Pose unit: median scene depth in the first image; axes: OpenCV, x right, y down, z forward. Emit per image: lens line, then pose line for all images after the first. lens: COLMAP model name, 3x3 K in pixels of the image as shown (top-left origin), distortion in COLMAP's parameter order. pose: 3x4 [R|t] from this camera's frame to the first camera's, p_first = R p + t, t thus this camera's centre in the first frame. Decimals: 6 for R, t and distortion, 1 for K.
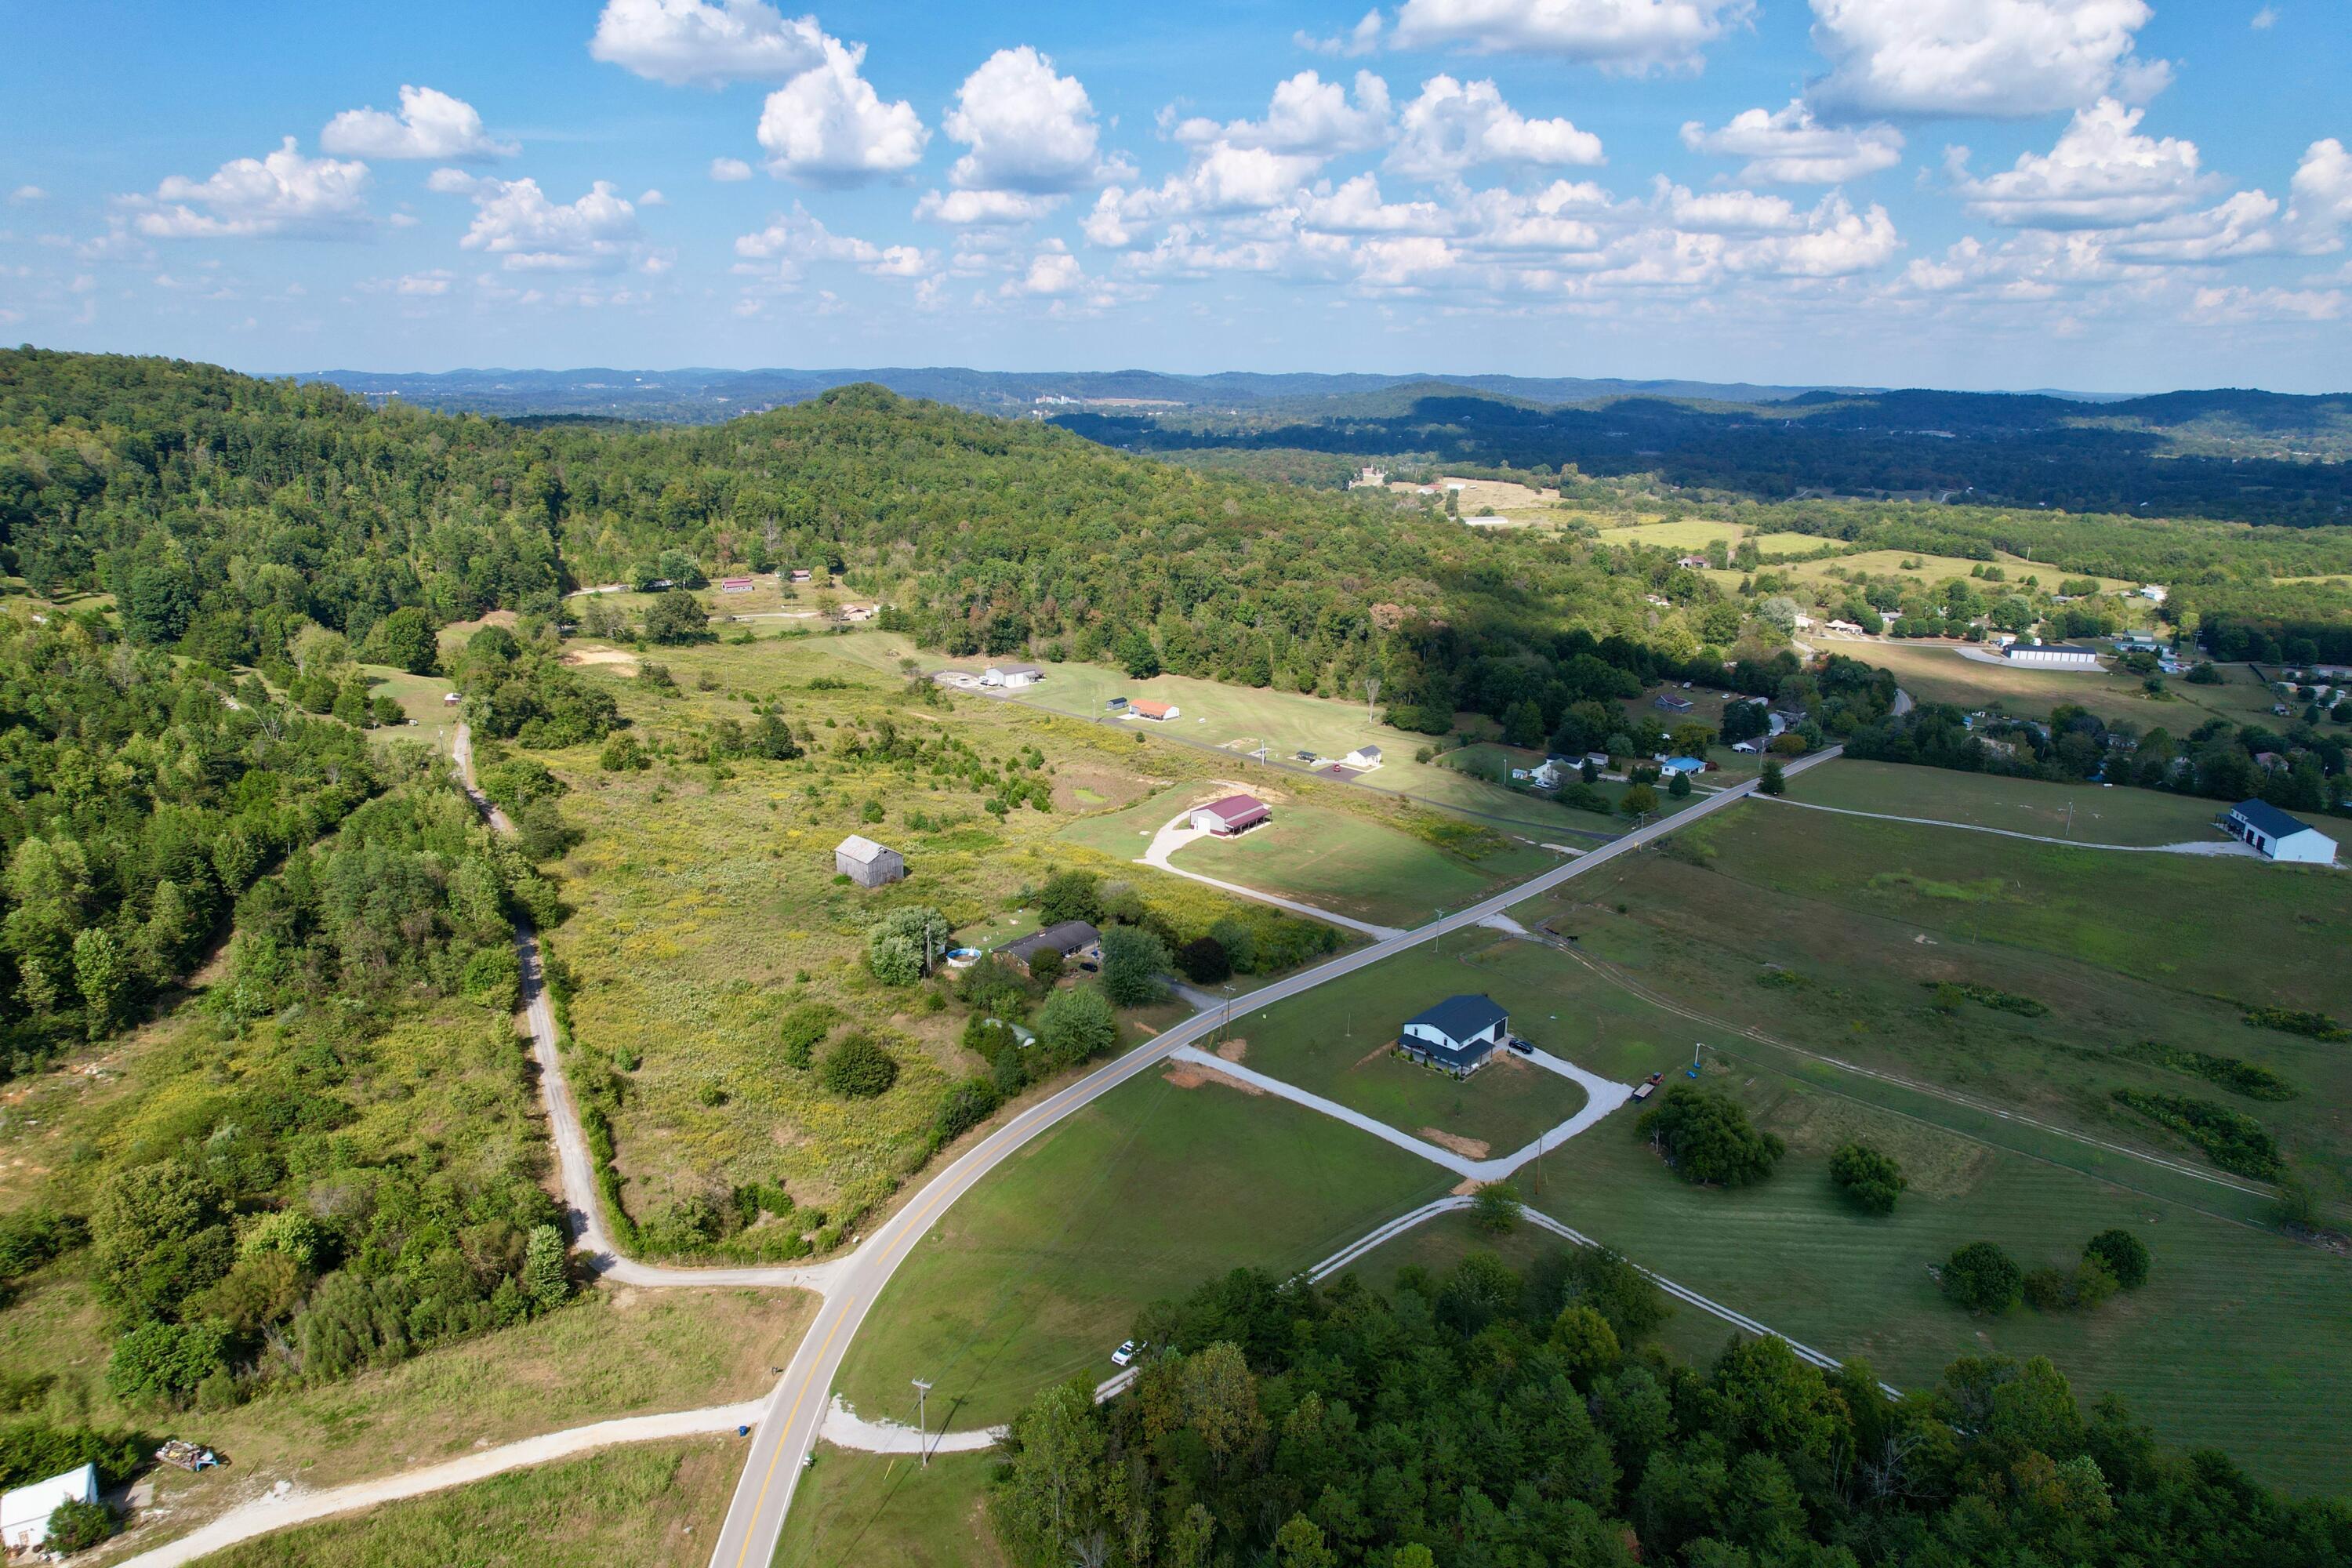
lens RADIAL K [[1504.1, 0, 1182.9], [0, 1504.1, 797.6], [0, 0, 1]] dist [-0.070166, 0.059958]
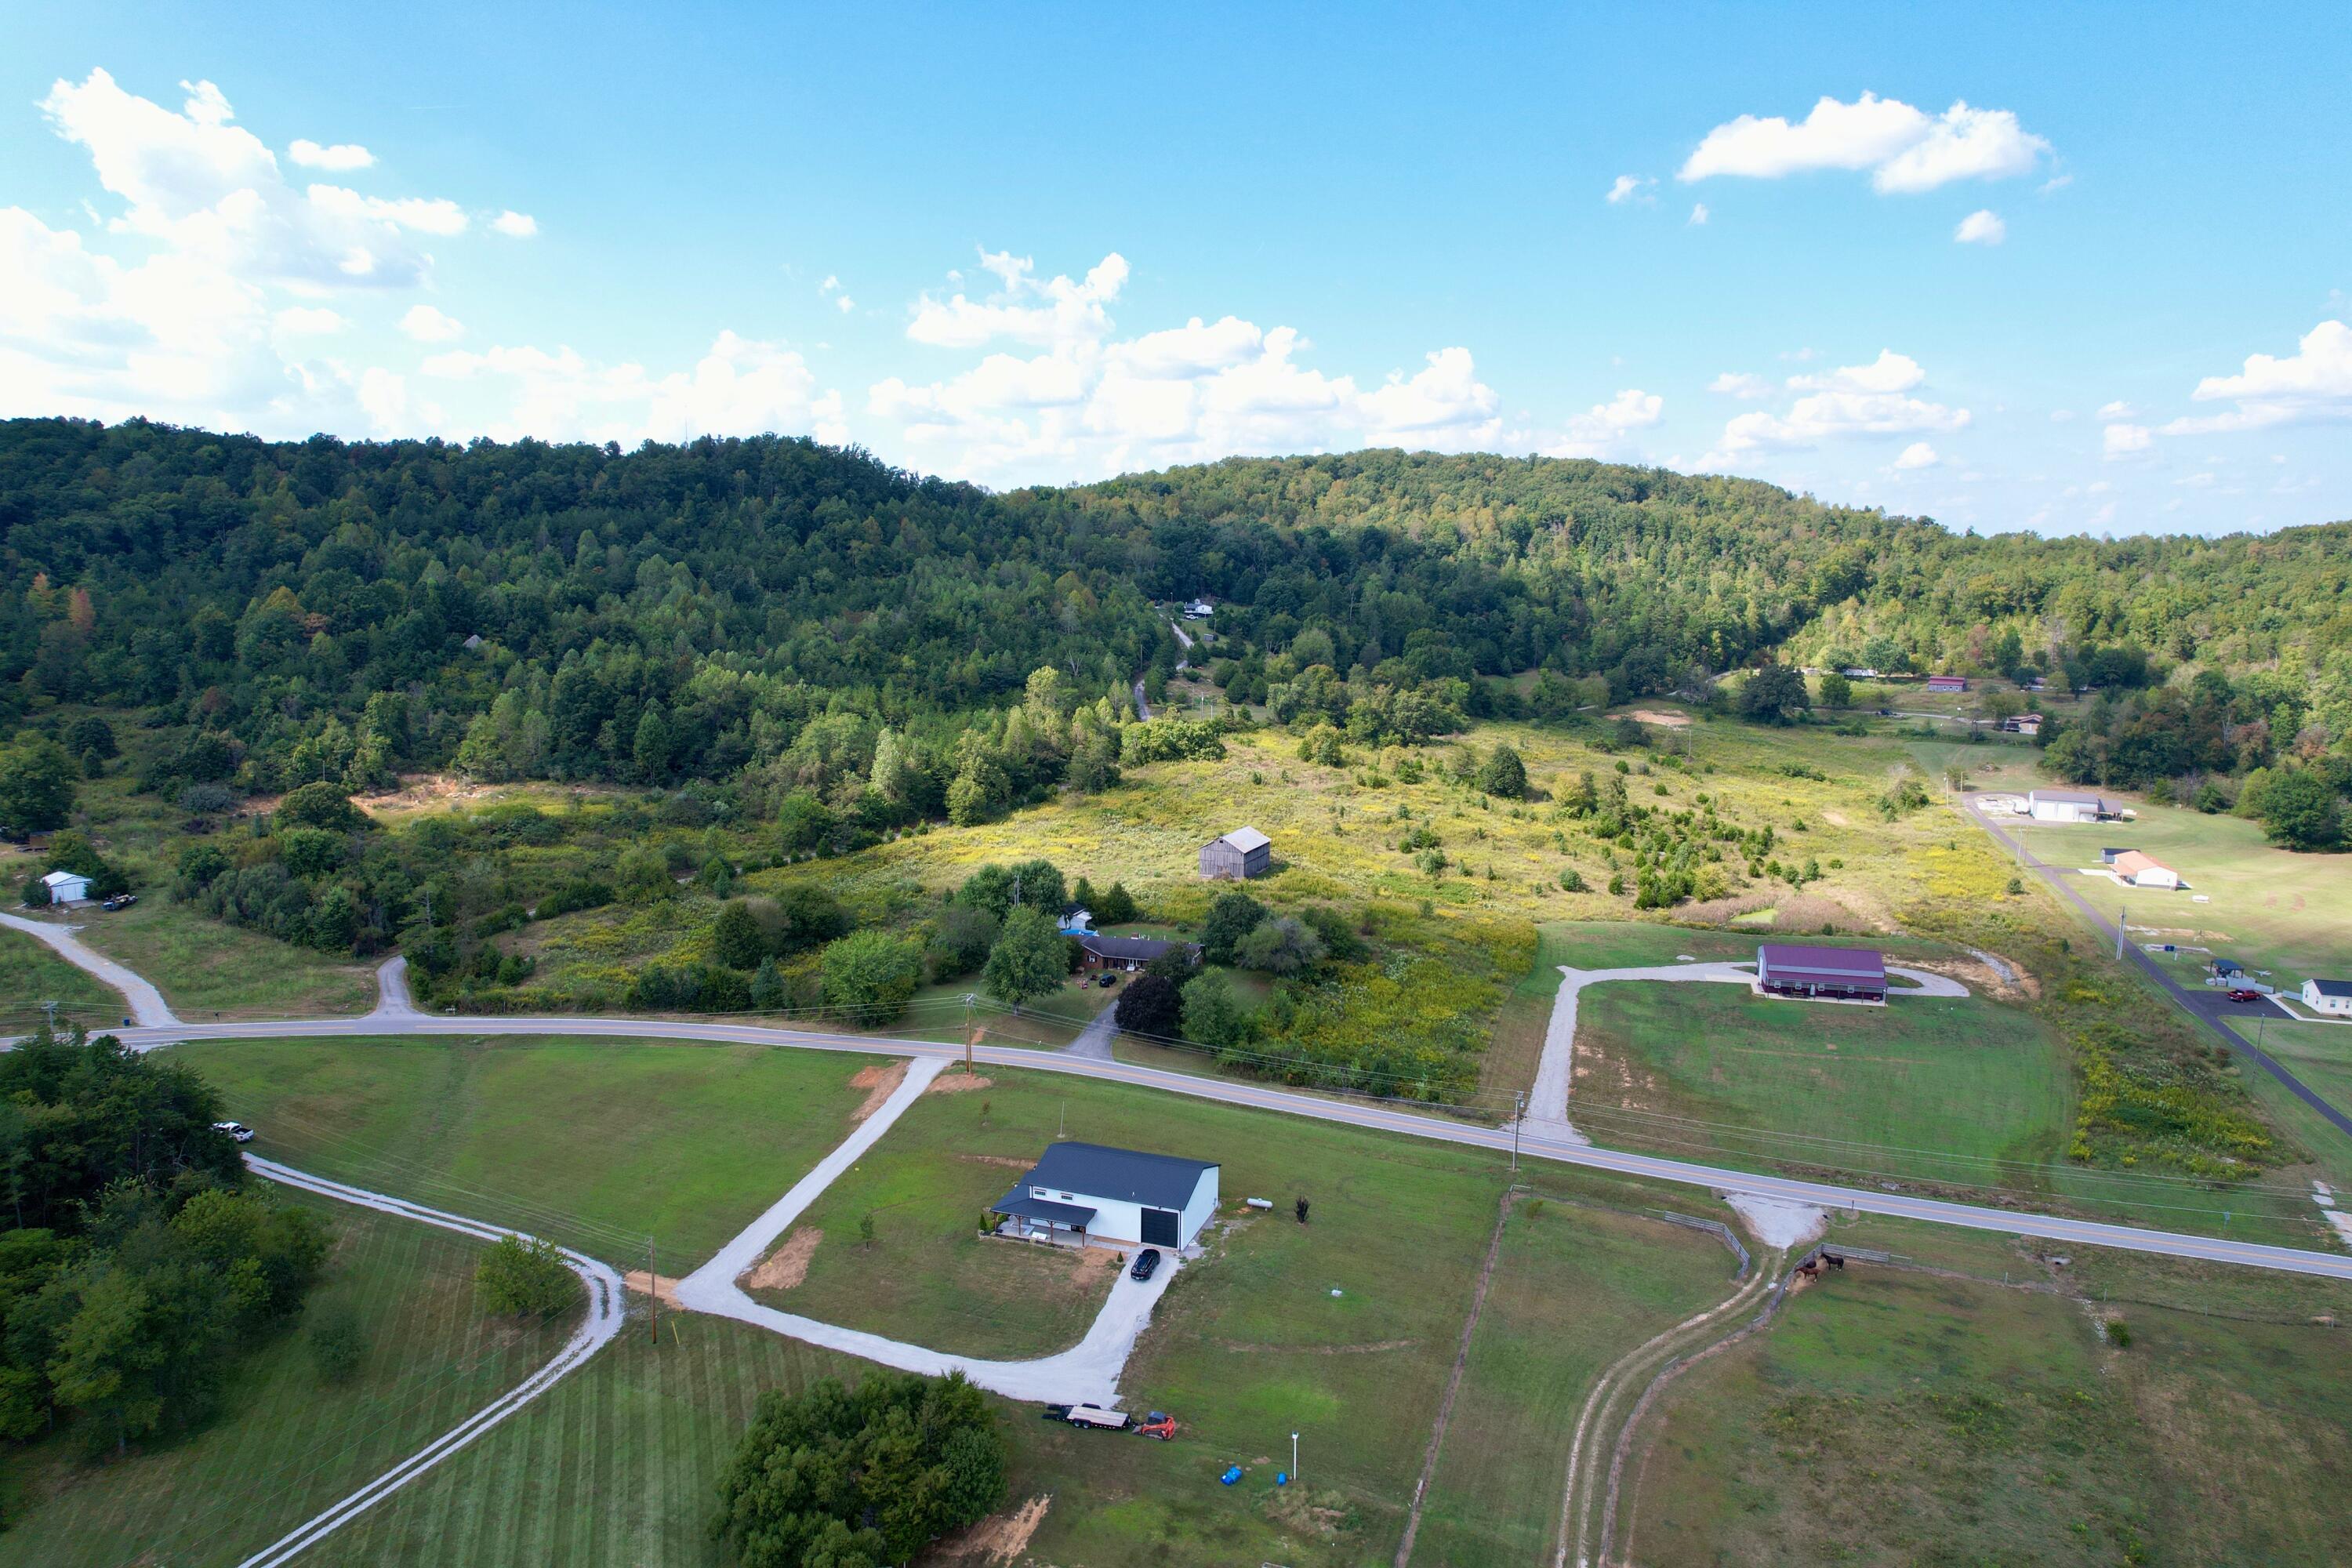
lens RADIAL K [[1504.1, 0, 1160.7], [0, 1504.1, 791.0], [0, 0, 1]] dist [-0.070166, 0.059958]
pose [[0.371953, 0.130931, -0.918971, 0.476200], [-0.252933, 0.966837, 0.035376, -0.012398], [0.893127, 0.219280, 0.392734, 0.514998]]
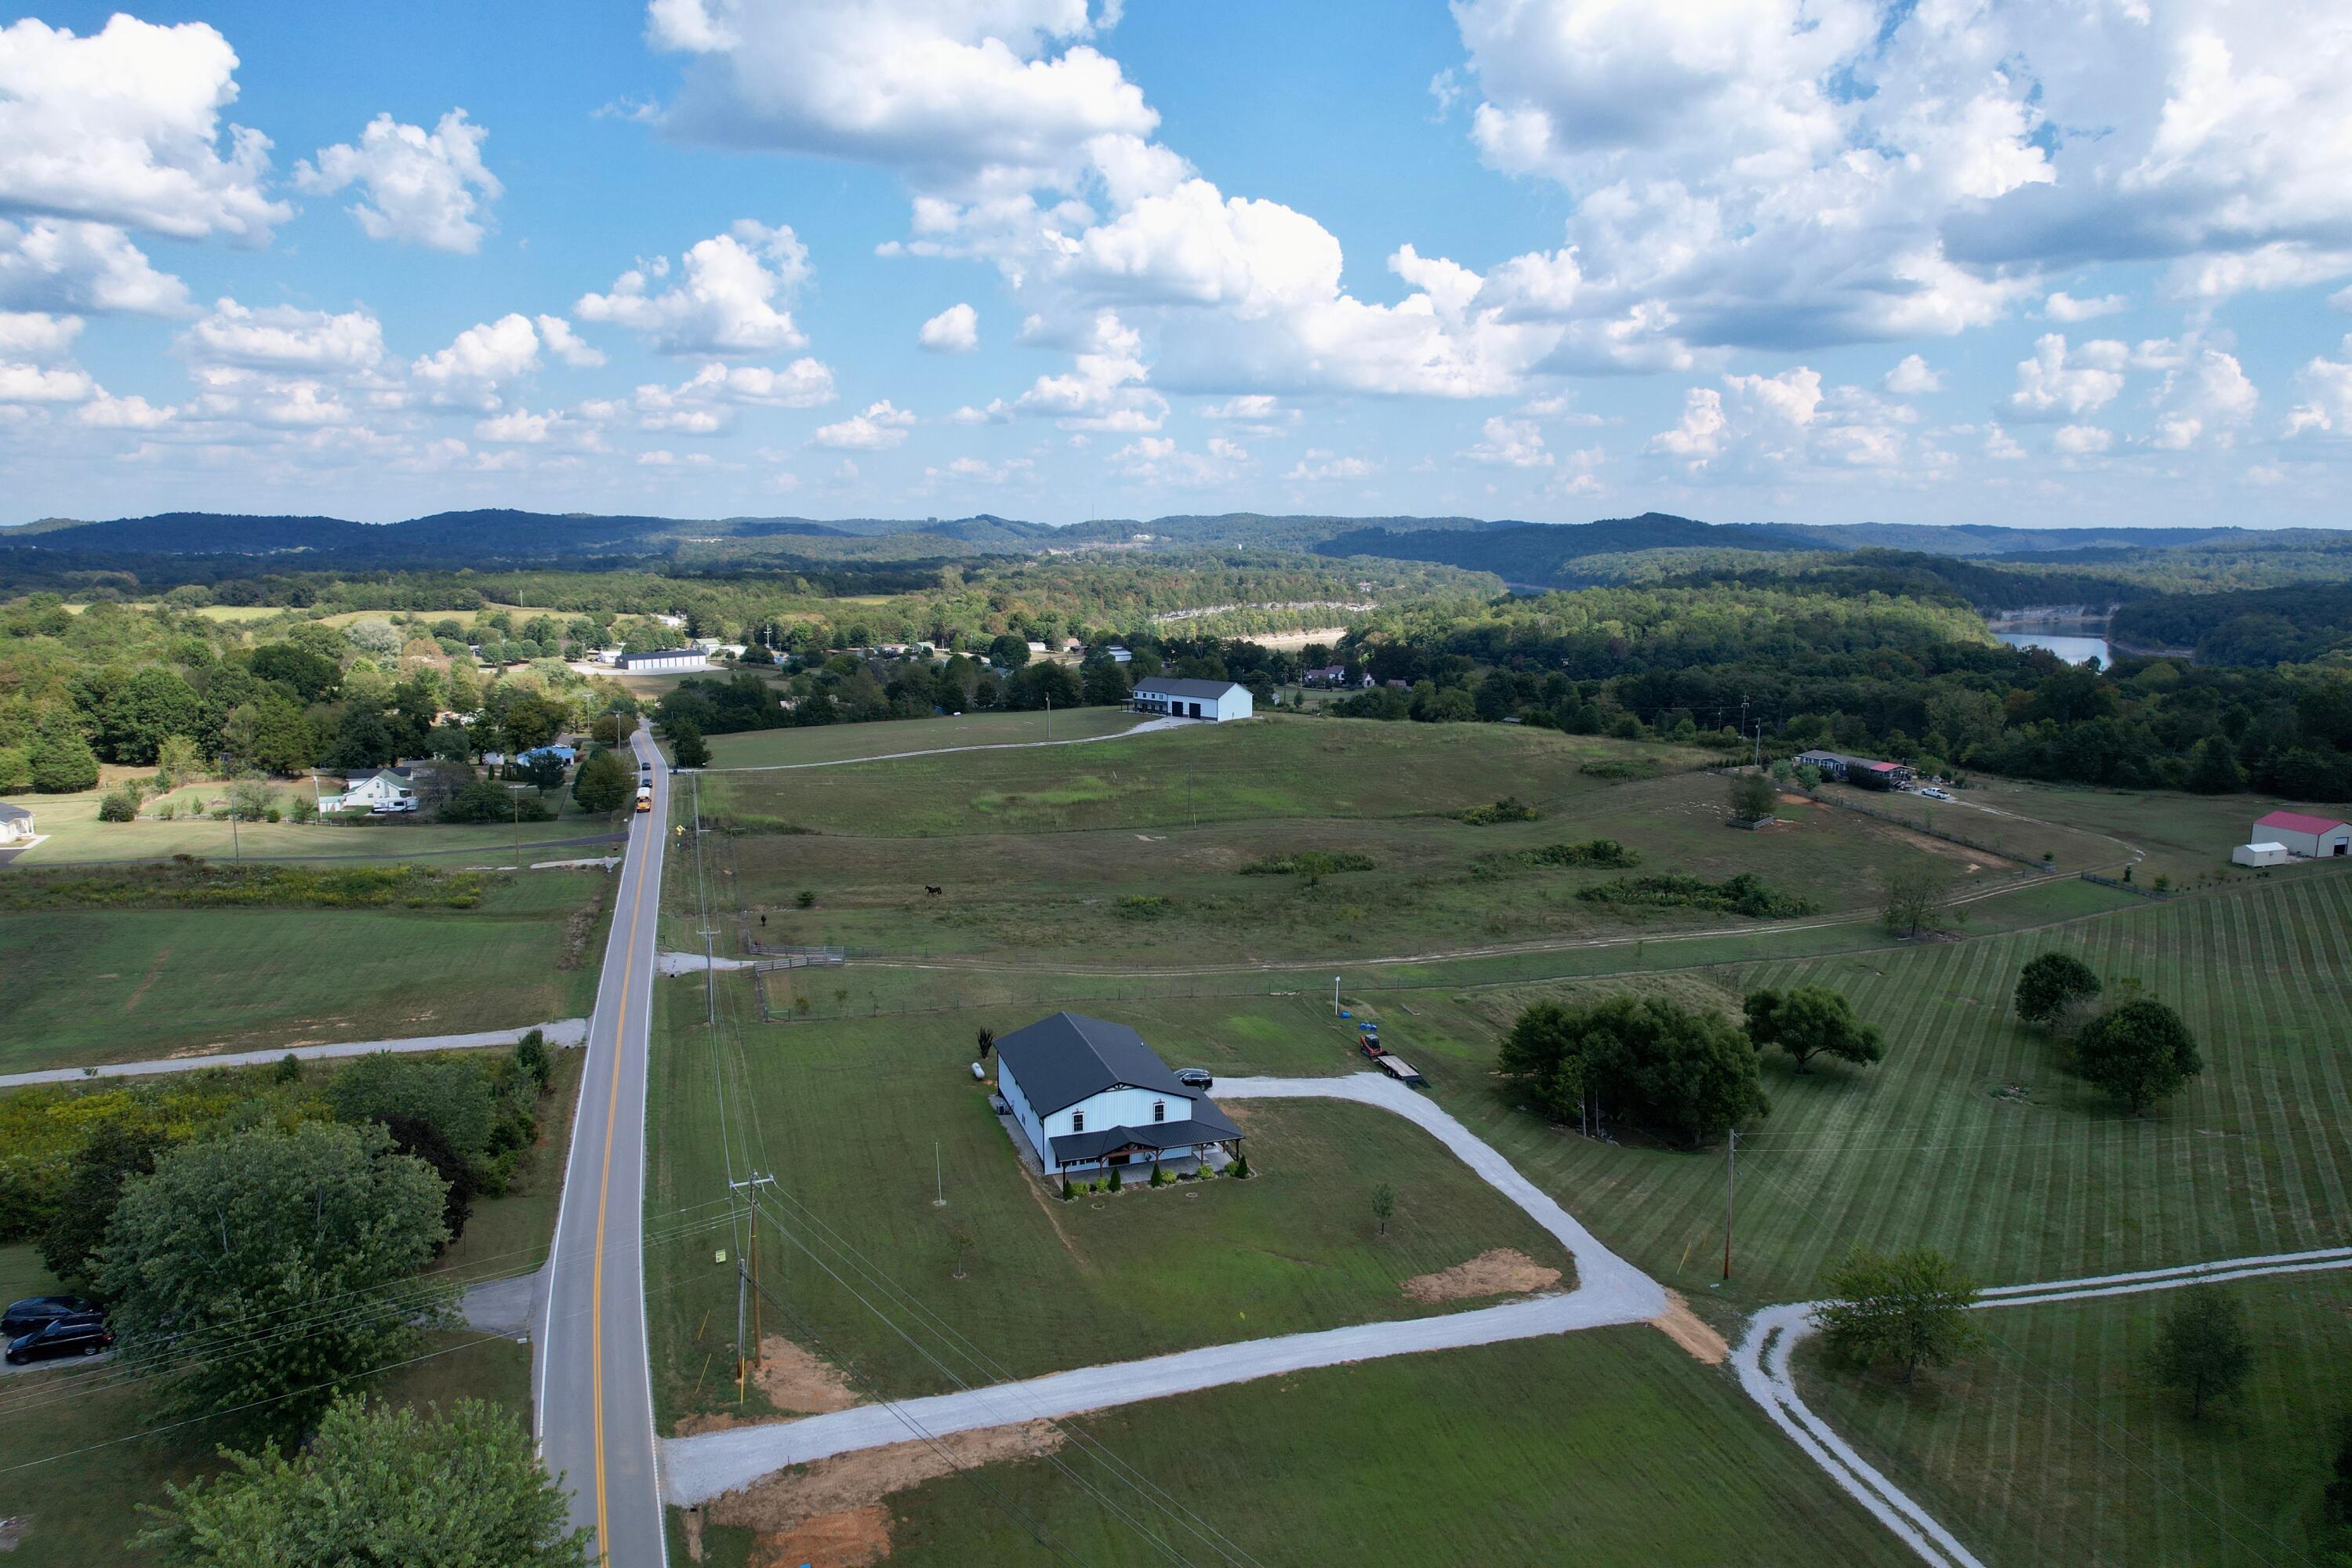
lens RADIAL K [[1504.1, 0, 1179.1], [0, 1504.1, 794.1], [0, 0, 1]] dist [-0.070166, 0.059958]
pose [[0.490479, -0.157244, 0.857149, -0.111162], [0.240320, 0.969853, 0.040403, 0.040580], [-0.837662, 0.186173, 0.513481, 0.506466]]
